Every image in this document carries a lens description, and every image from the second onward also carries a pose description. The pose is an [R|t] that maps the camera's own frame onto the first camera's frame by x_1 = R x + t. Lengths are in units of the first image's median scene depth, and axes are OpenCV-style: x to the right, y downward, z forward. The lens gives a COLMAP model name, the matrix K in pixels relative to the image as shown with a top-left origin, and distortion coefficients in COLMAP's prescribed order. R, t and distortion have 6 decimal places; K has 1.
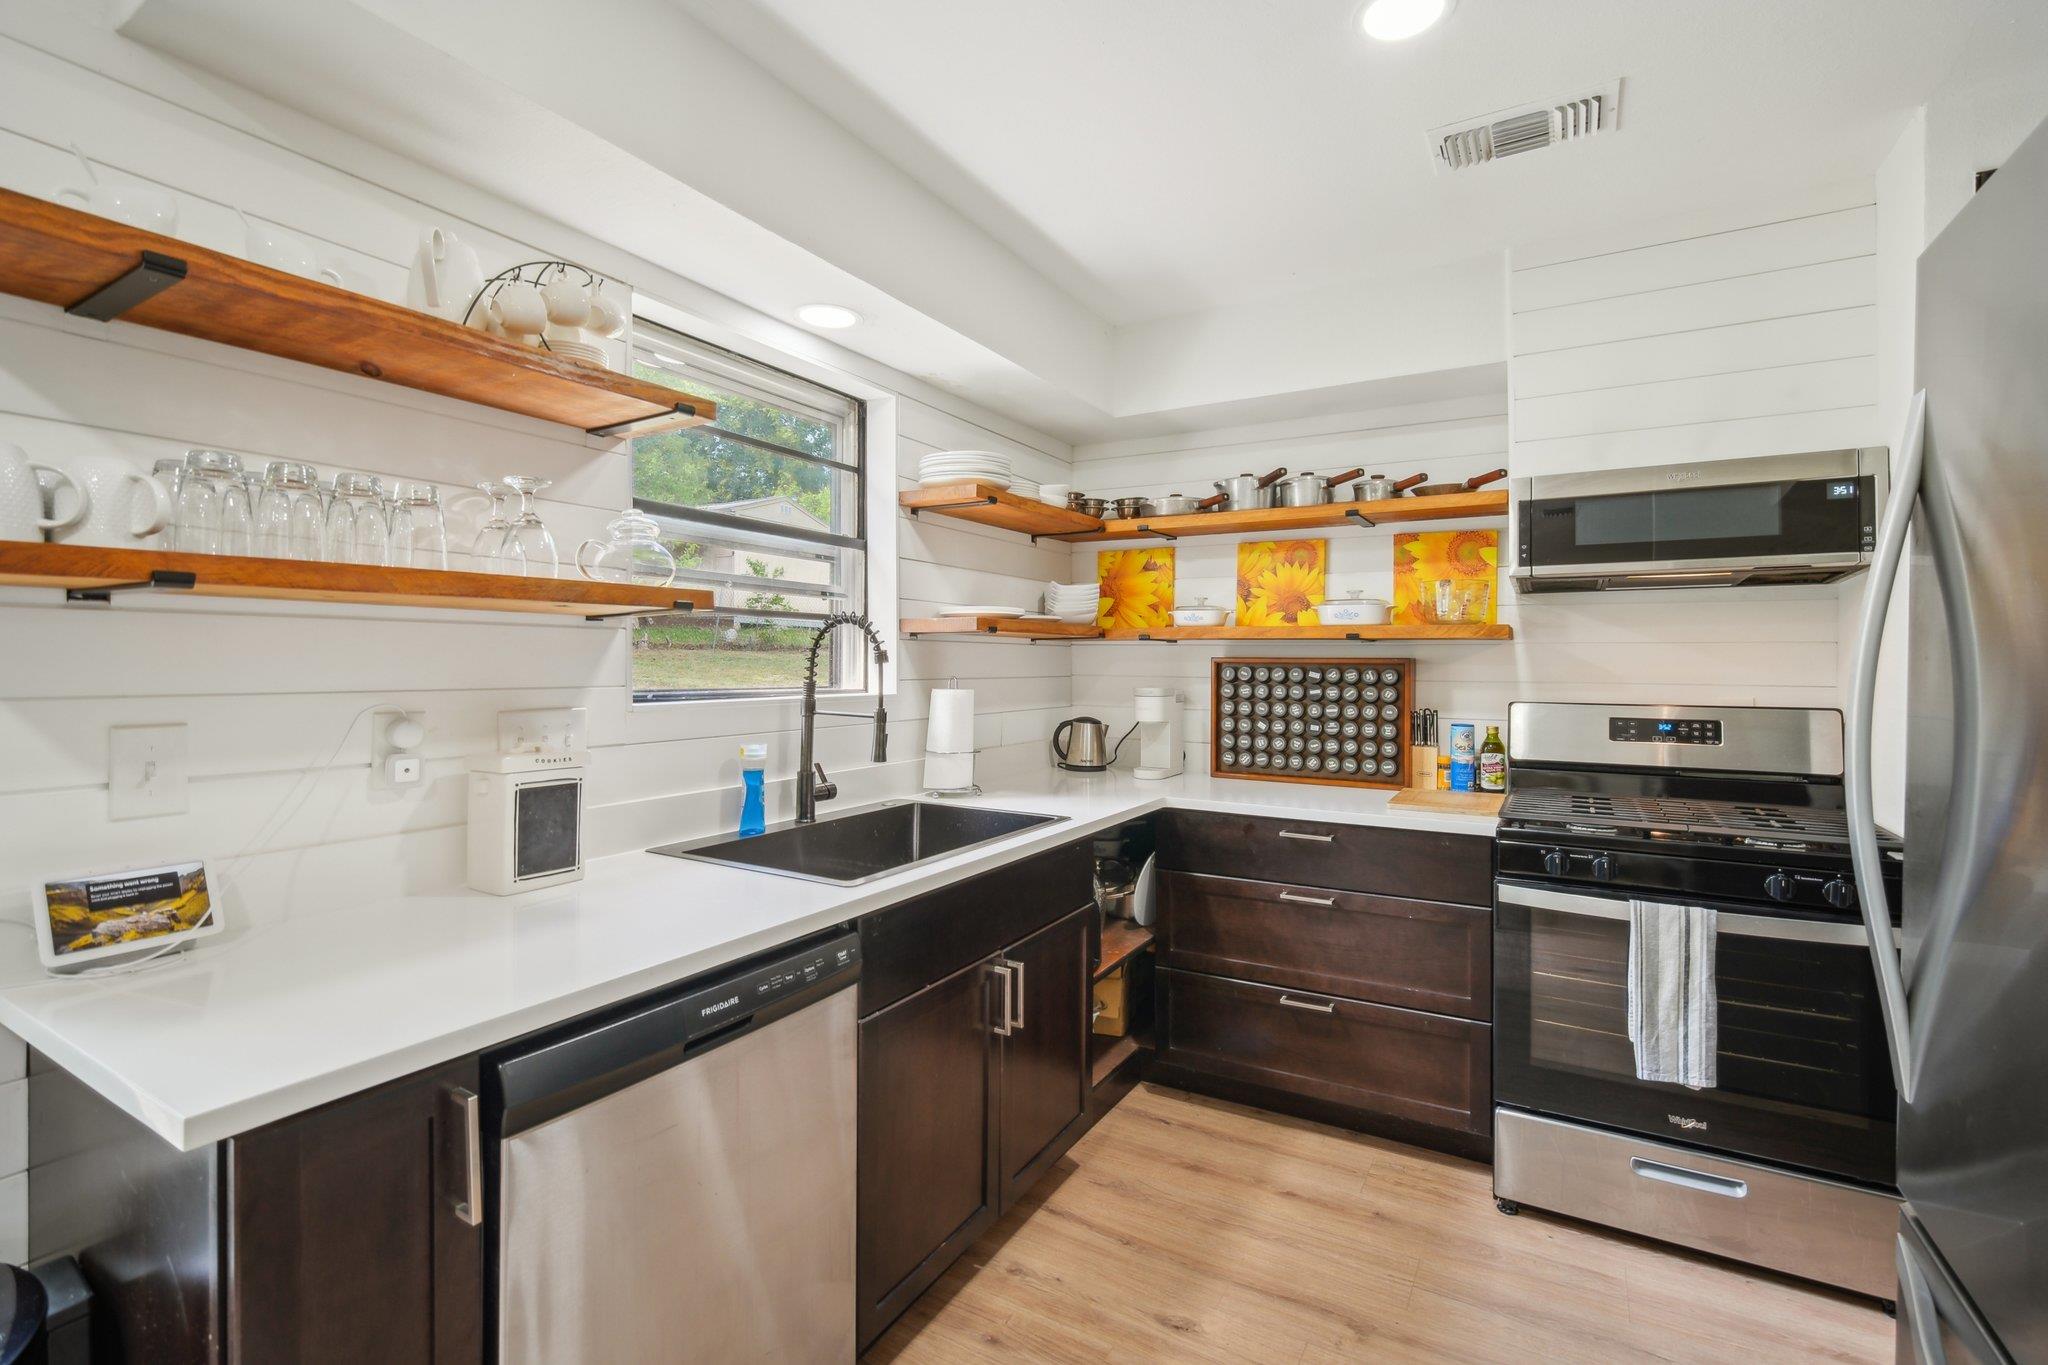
lens RADIAL K [[915.6, 0, 1024.0], [0, 915.6, 682.5], [0, 0, 1]] dist [-0.000636, -0.000172]
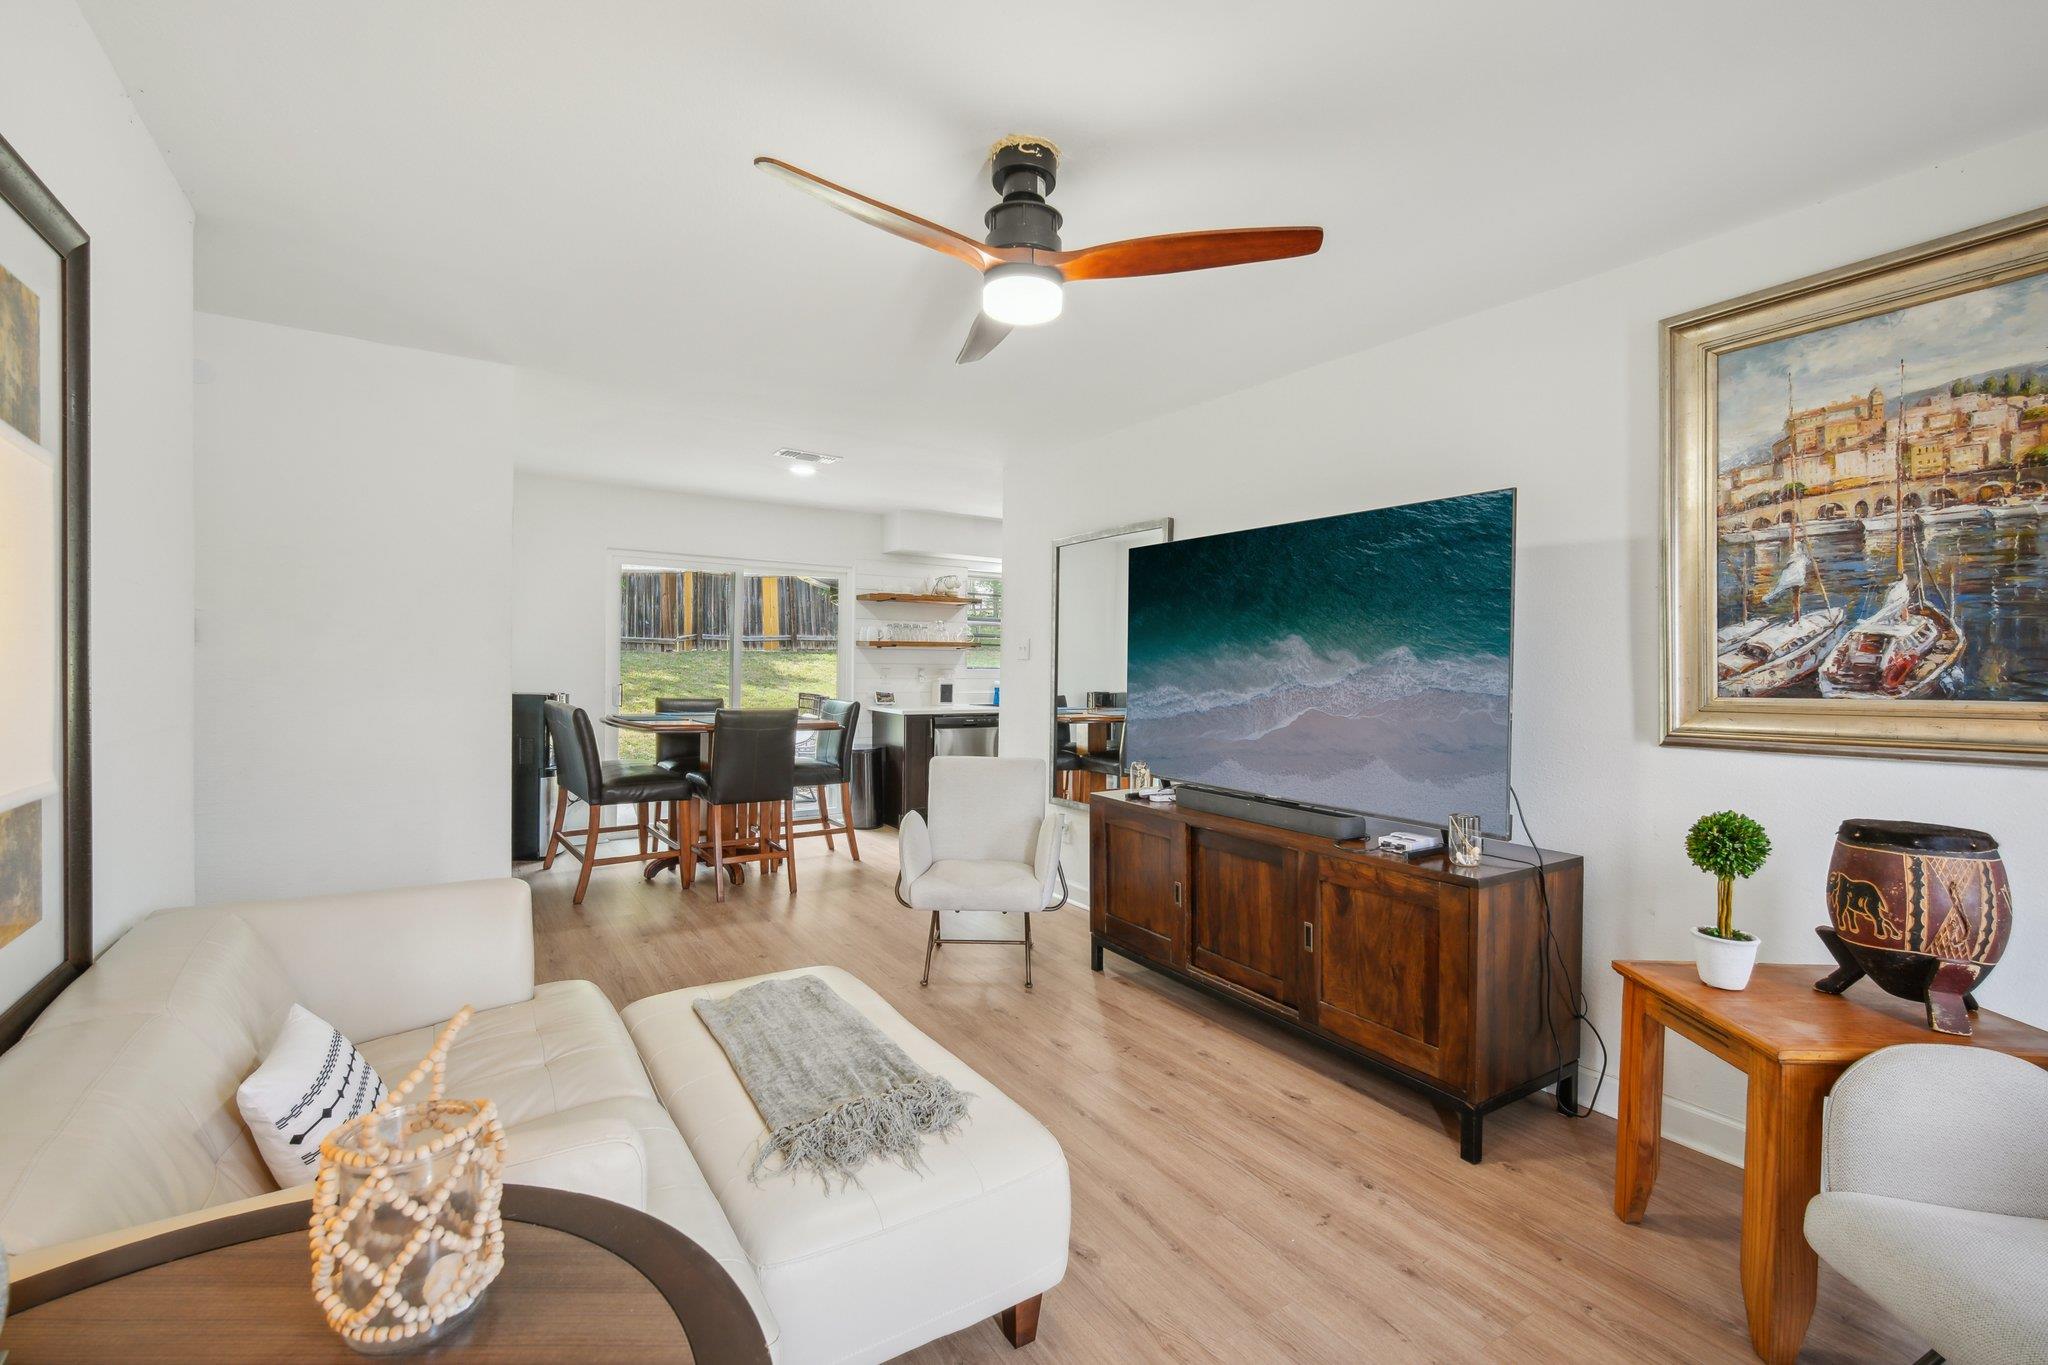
lens RADIAL K [[915.6, 0, 1024.0], [0, 915.6, 682.5], [0, 0, 1]] dist [-0.000636, -0.000172]
pose [[0.893218, 0.002295, -0.449617, 2.207153], [-0.010139, 0.999835, -0.015039, 0.187215], [0.449509, 0.017992, 0.893095, -3.427241]]
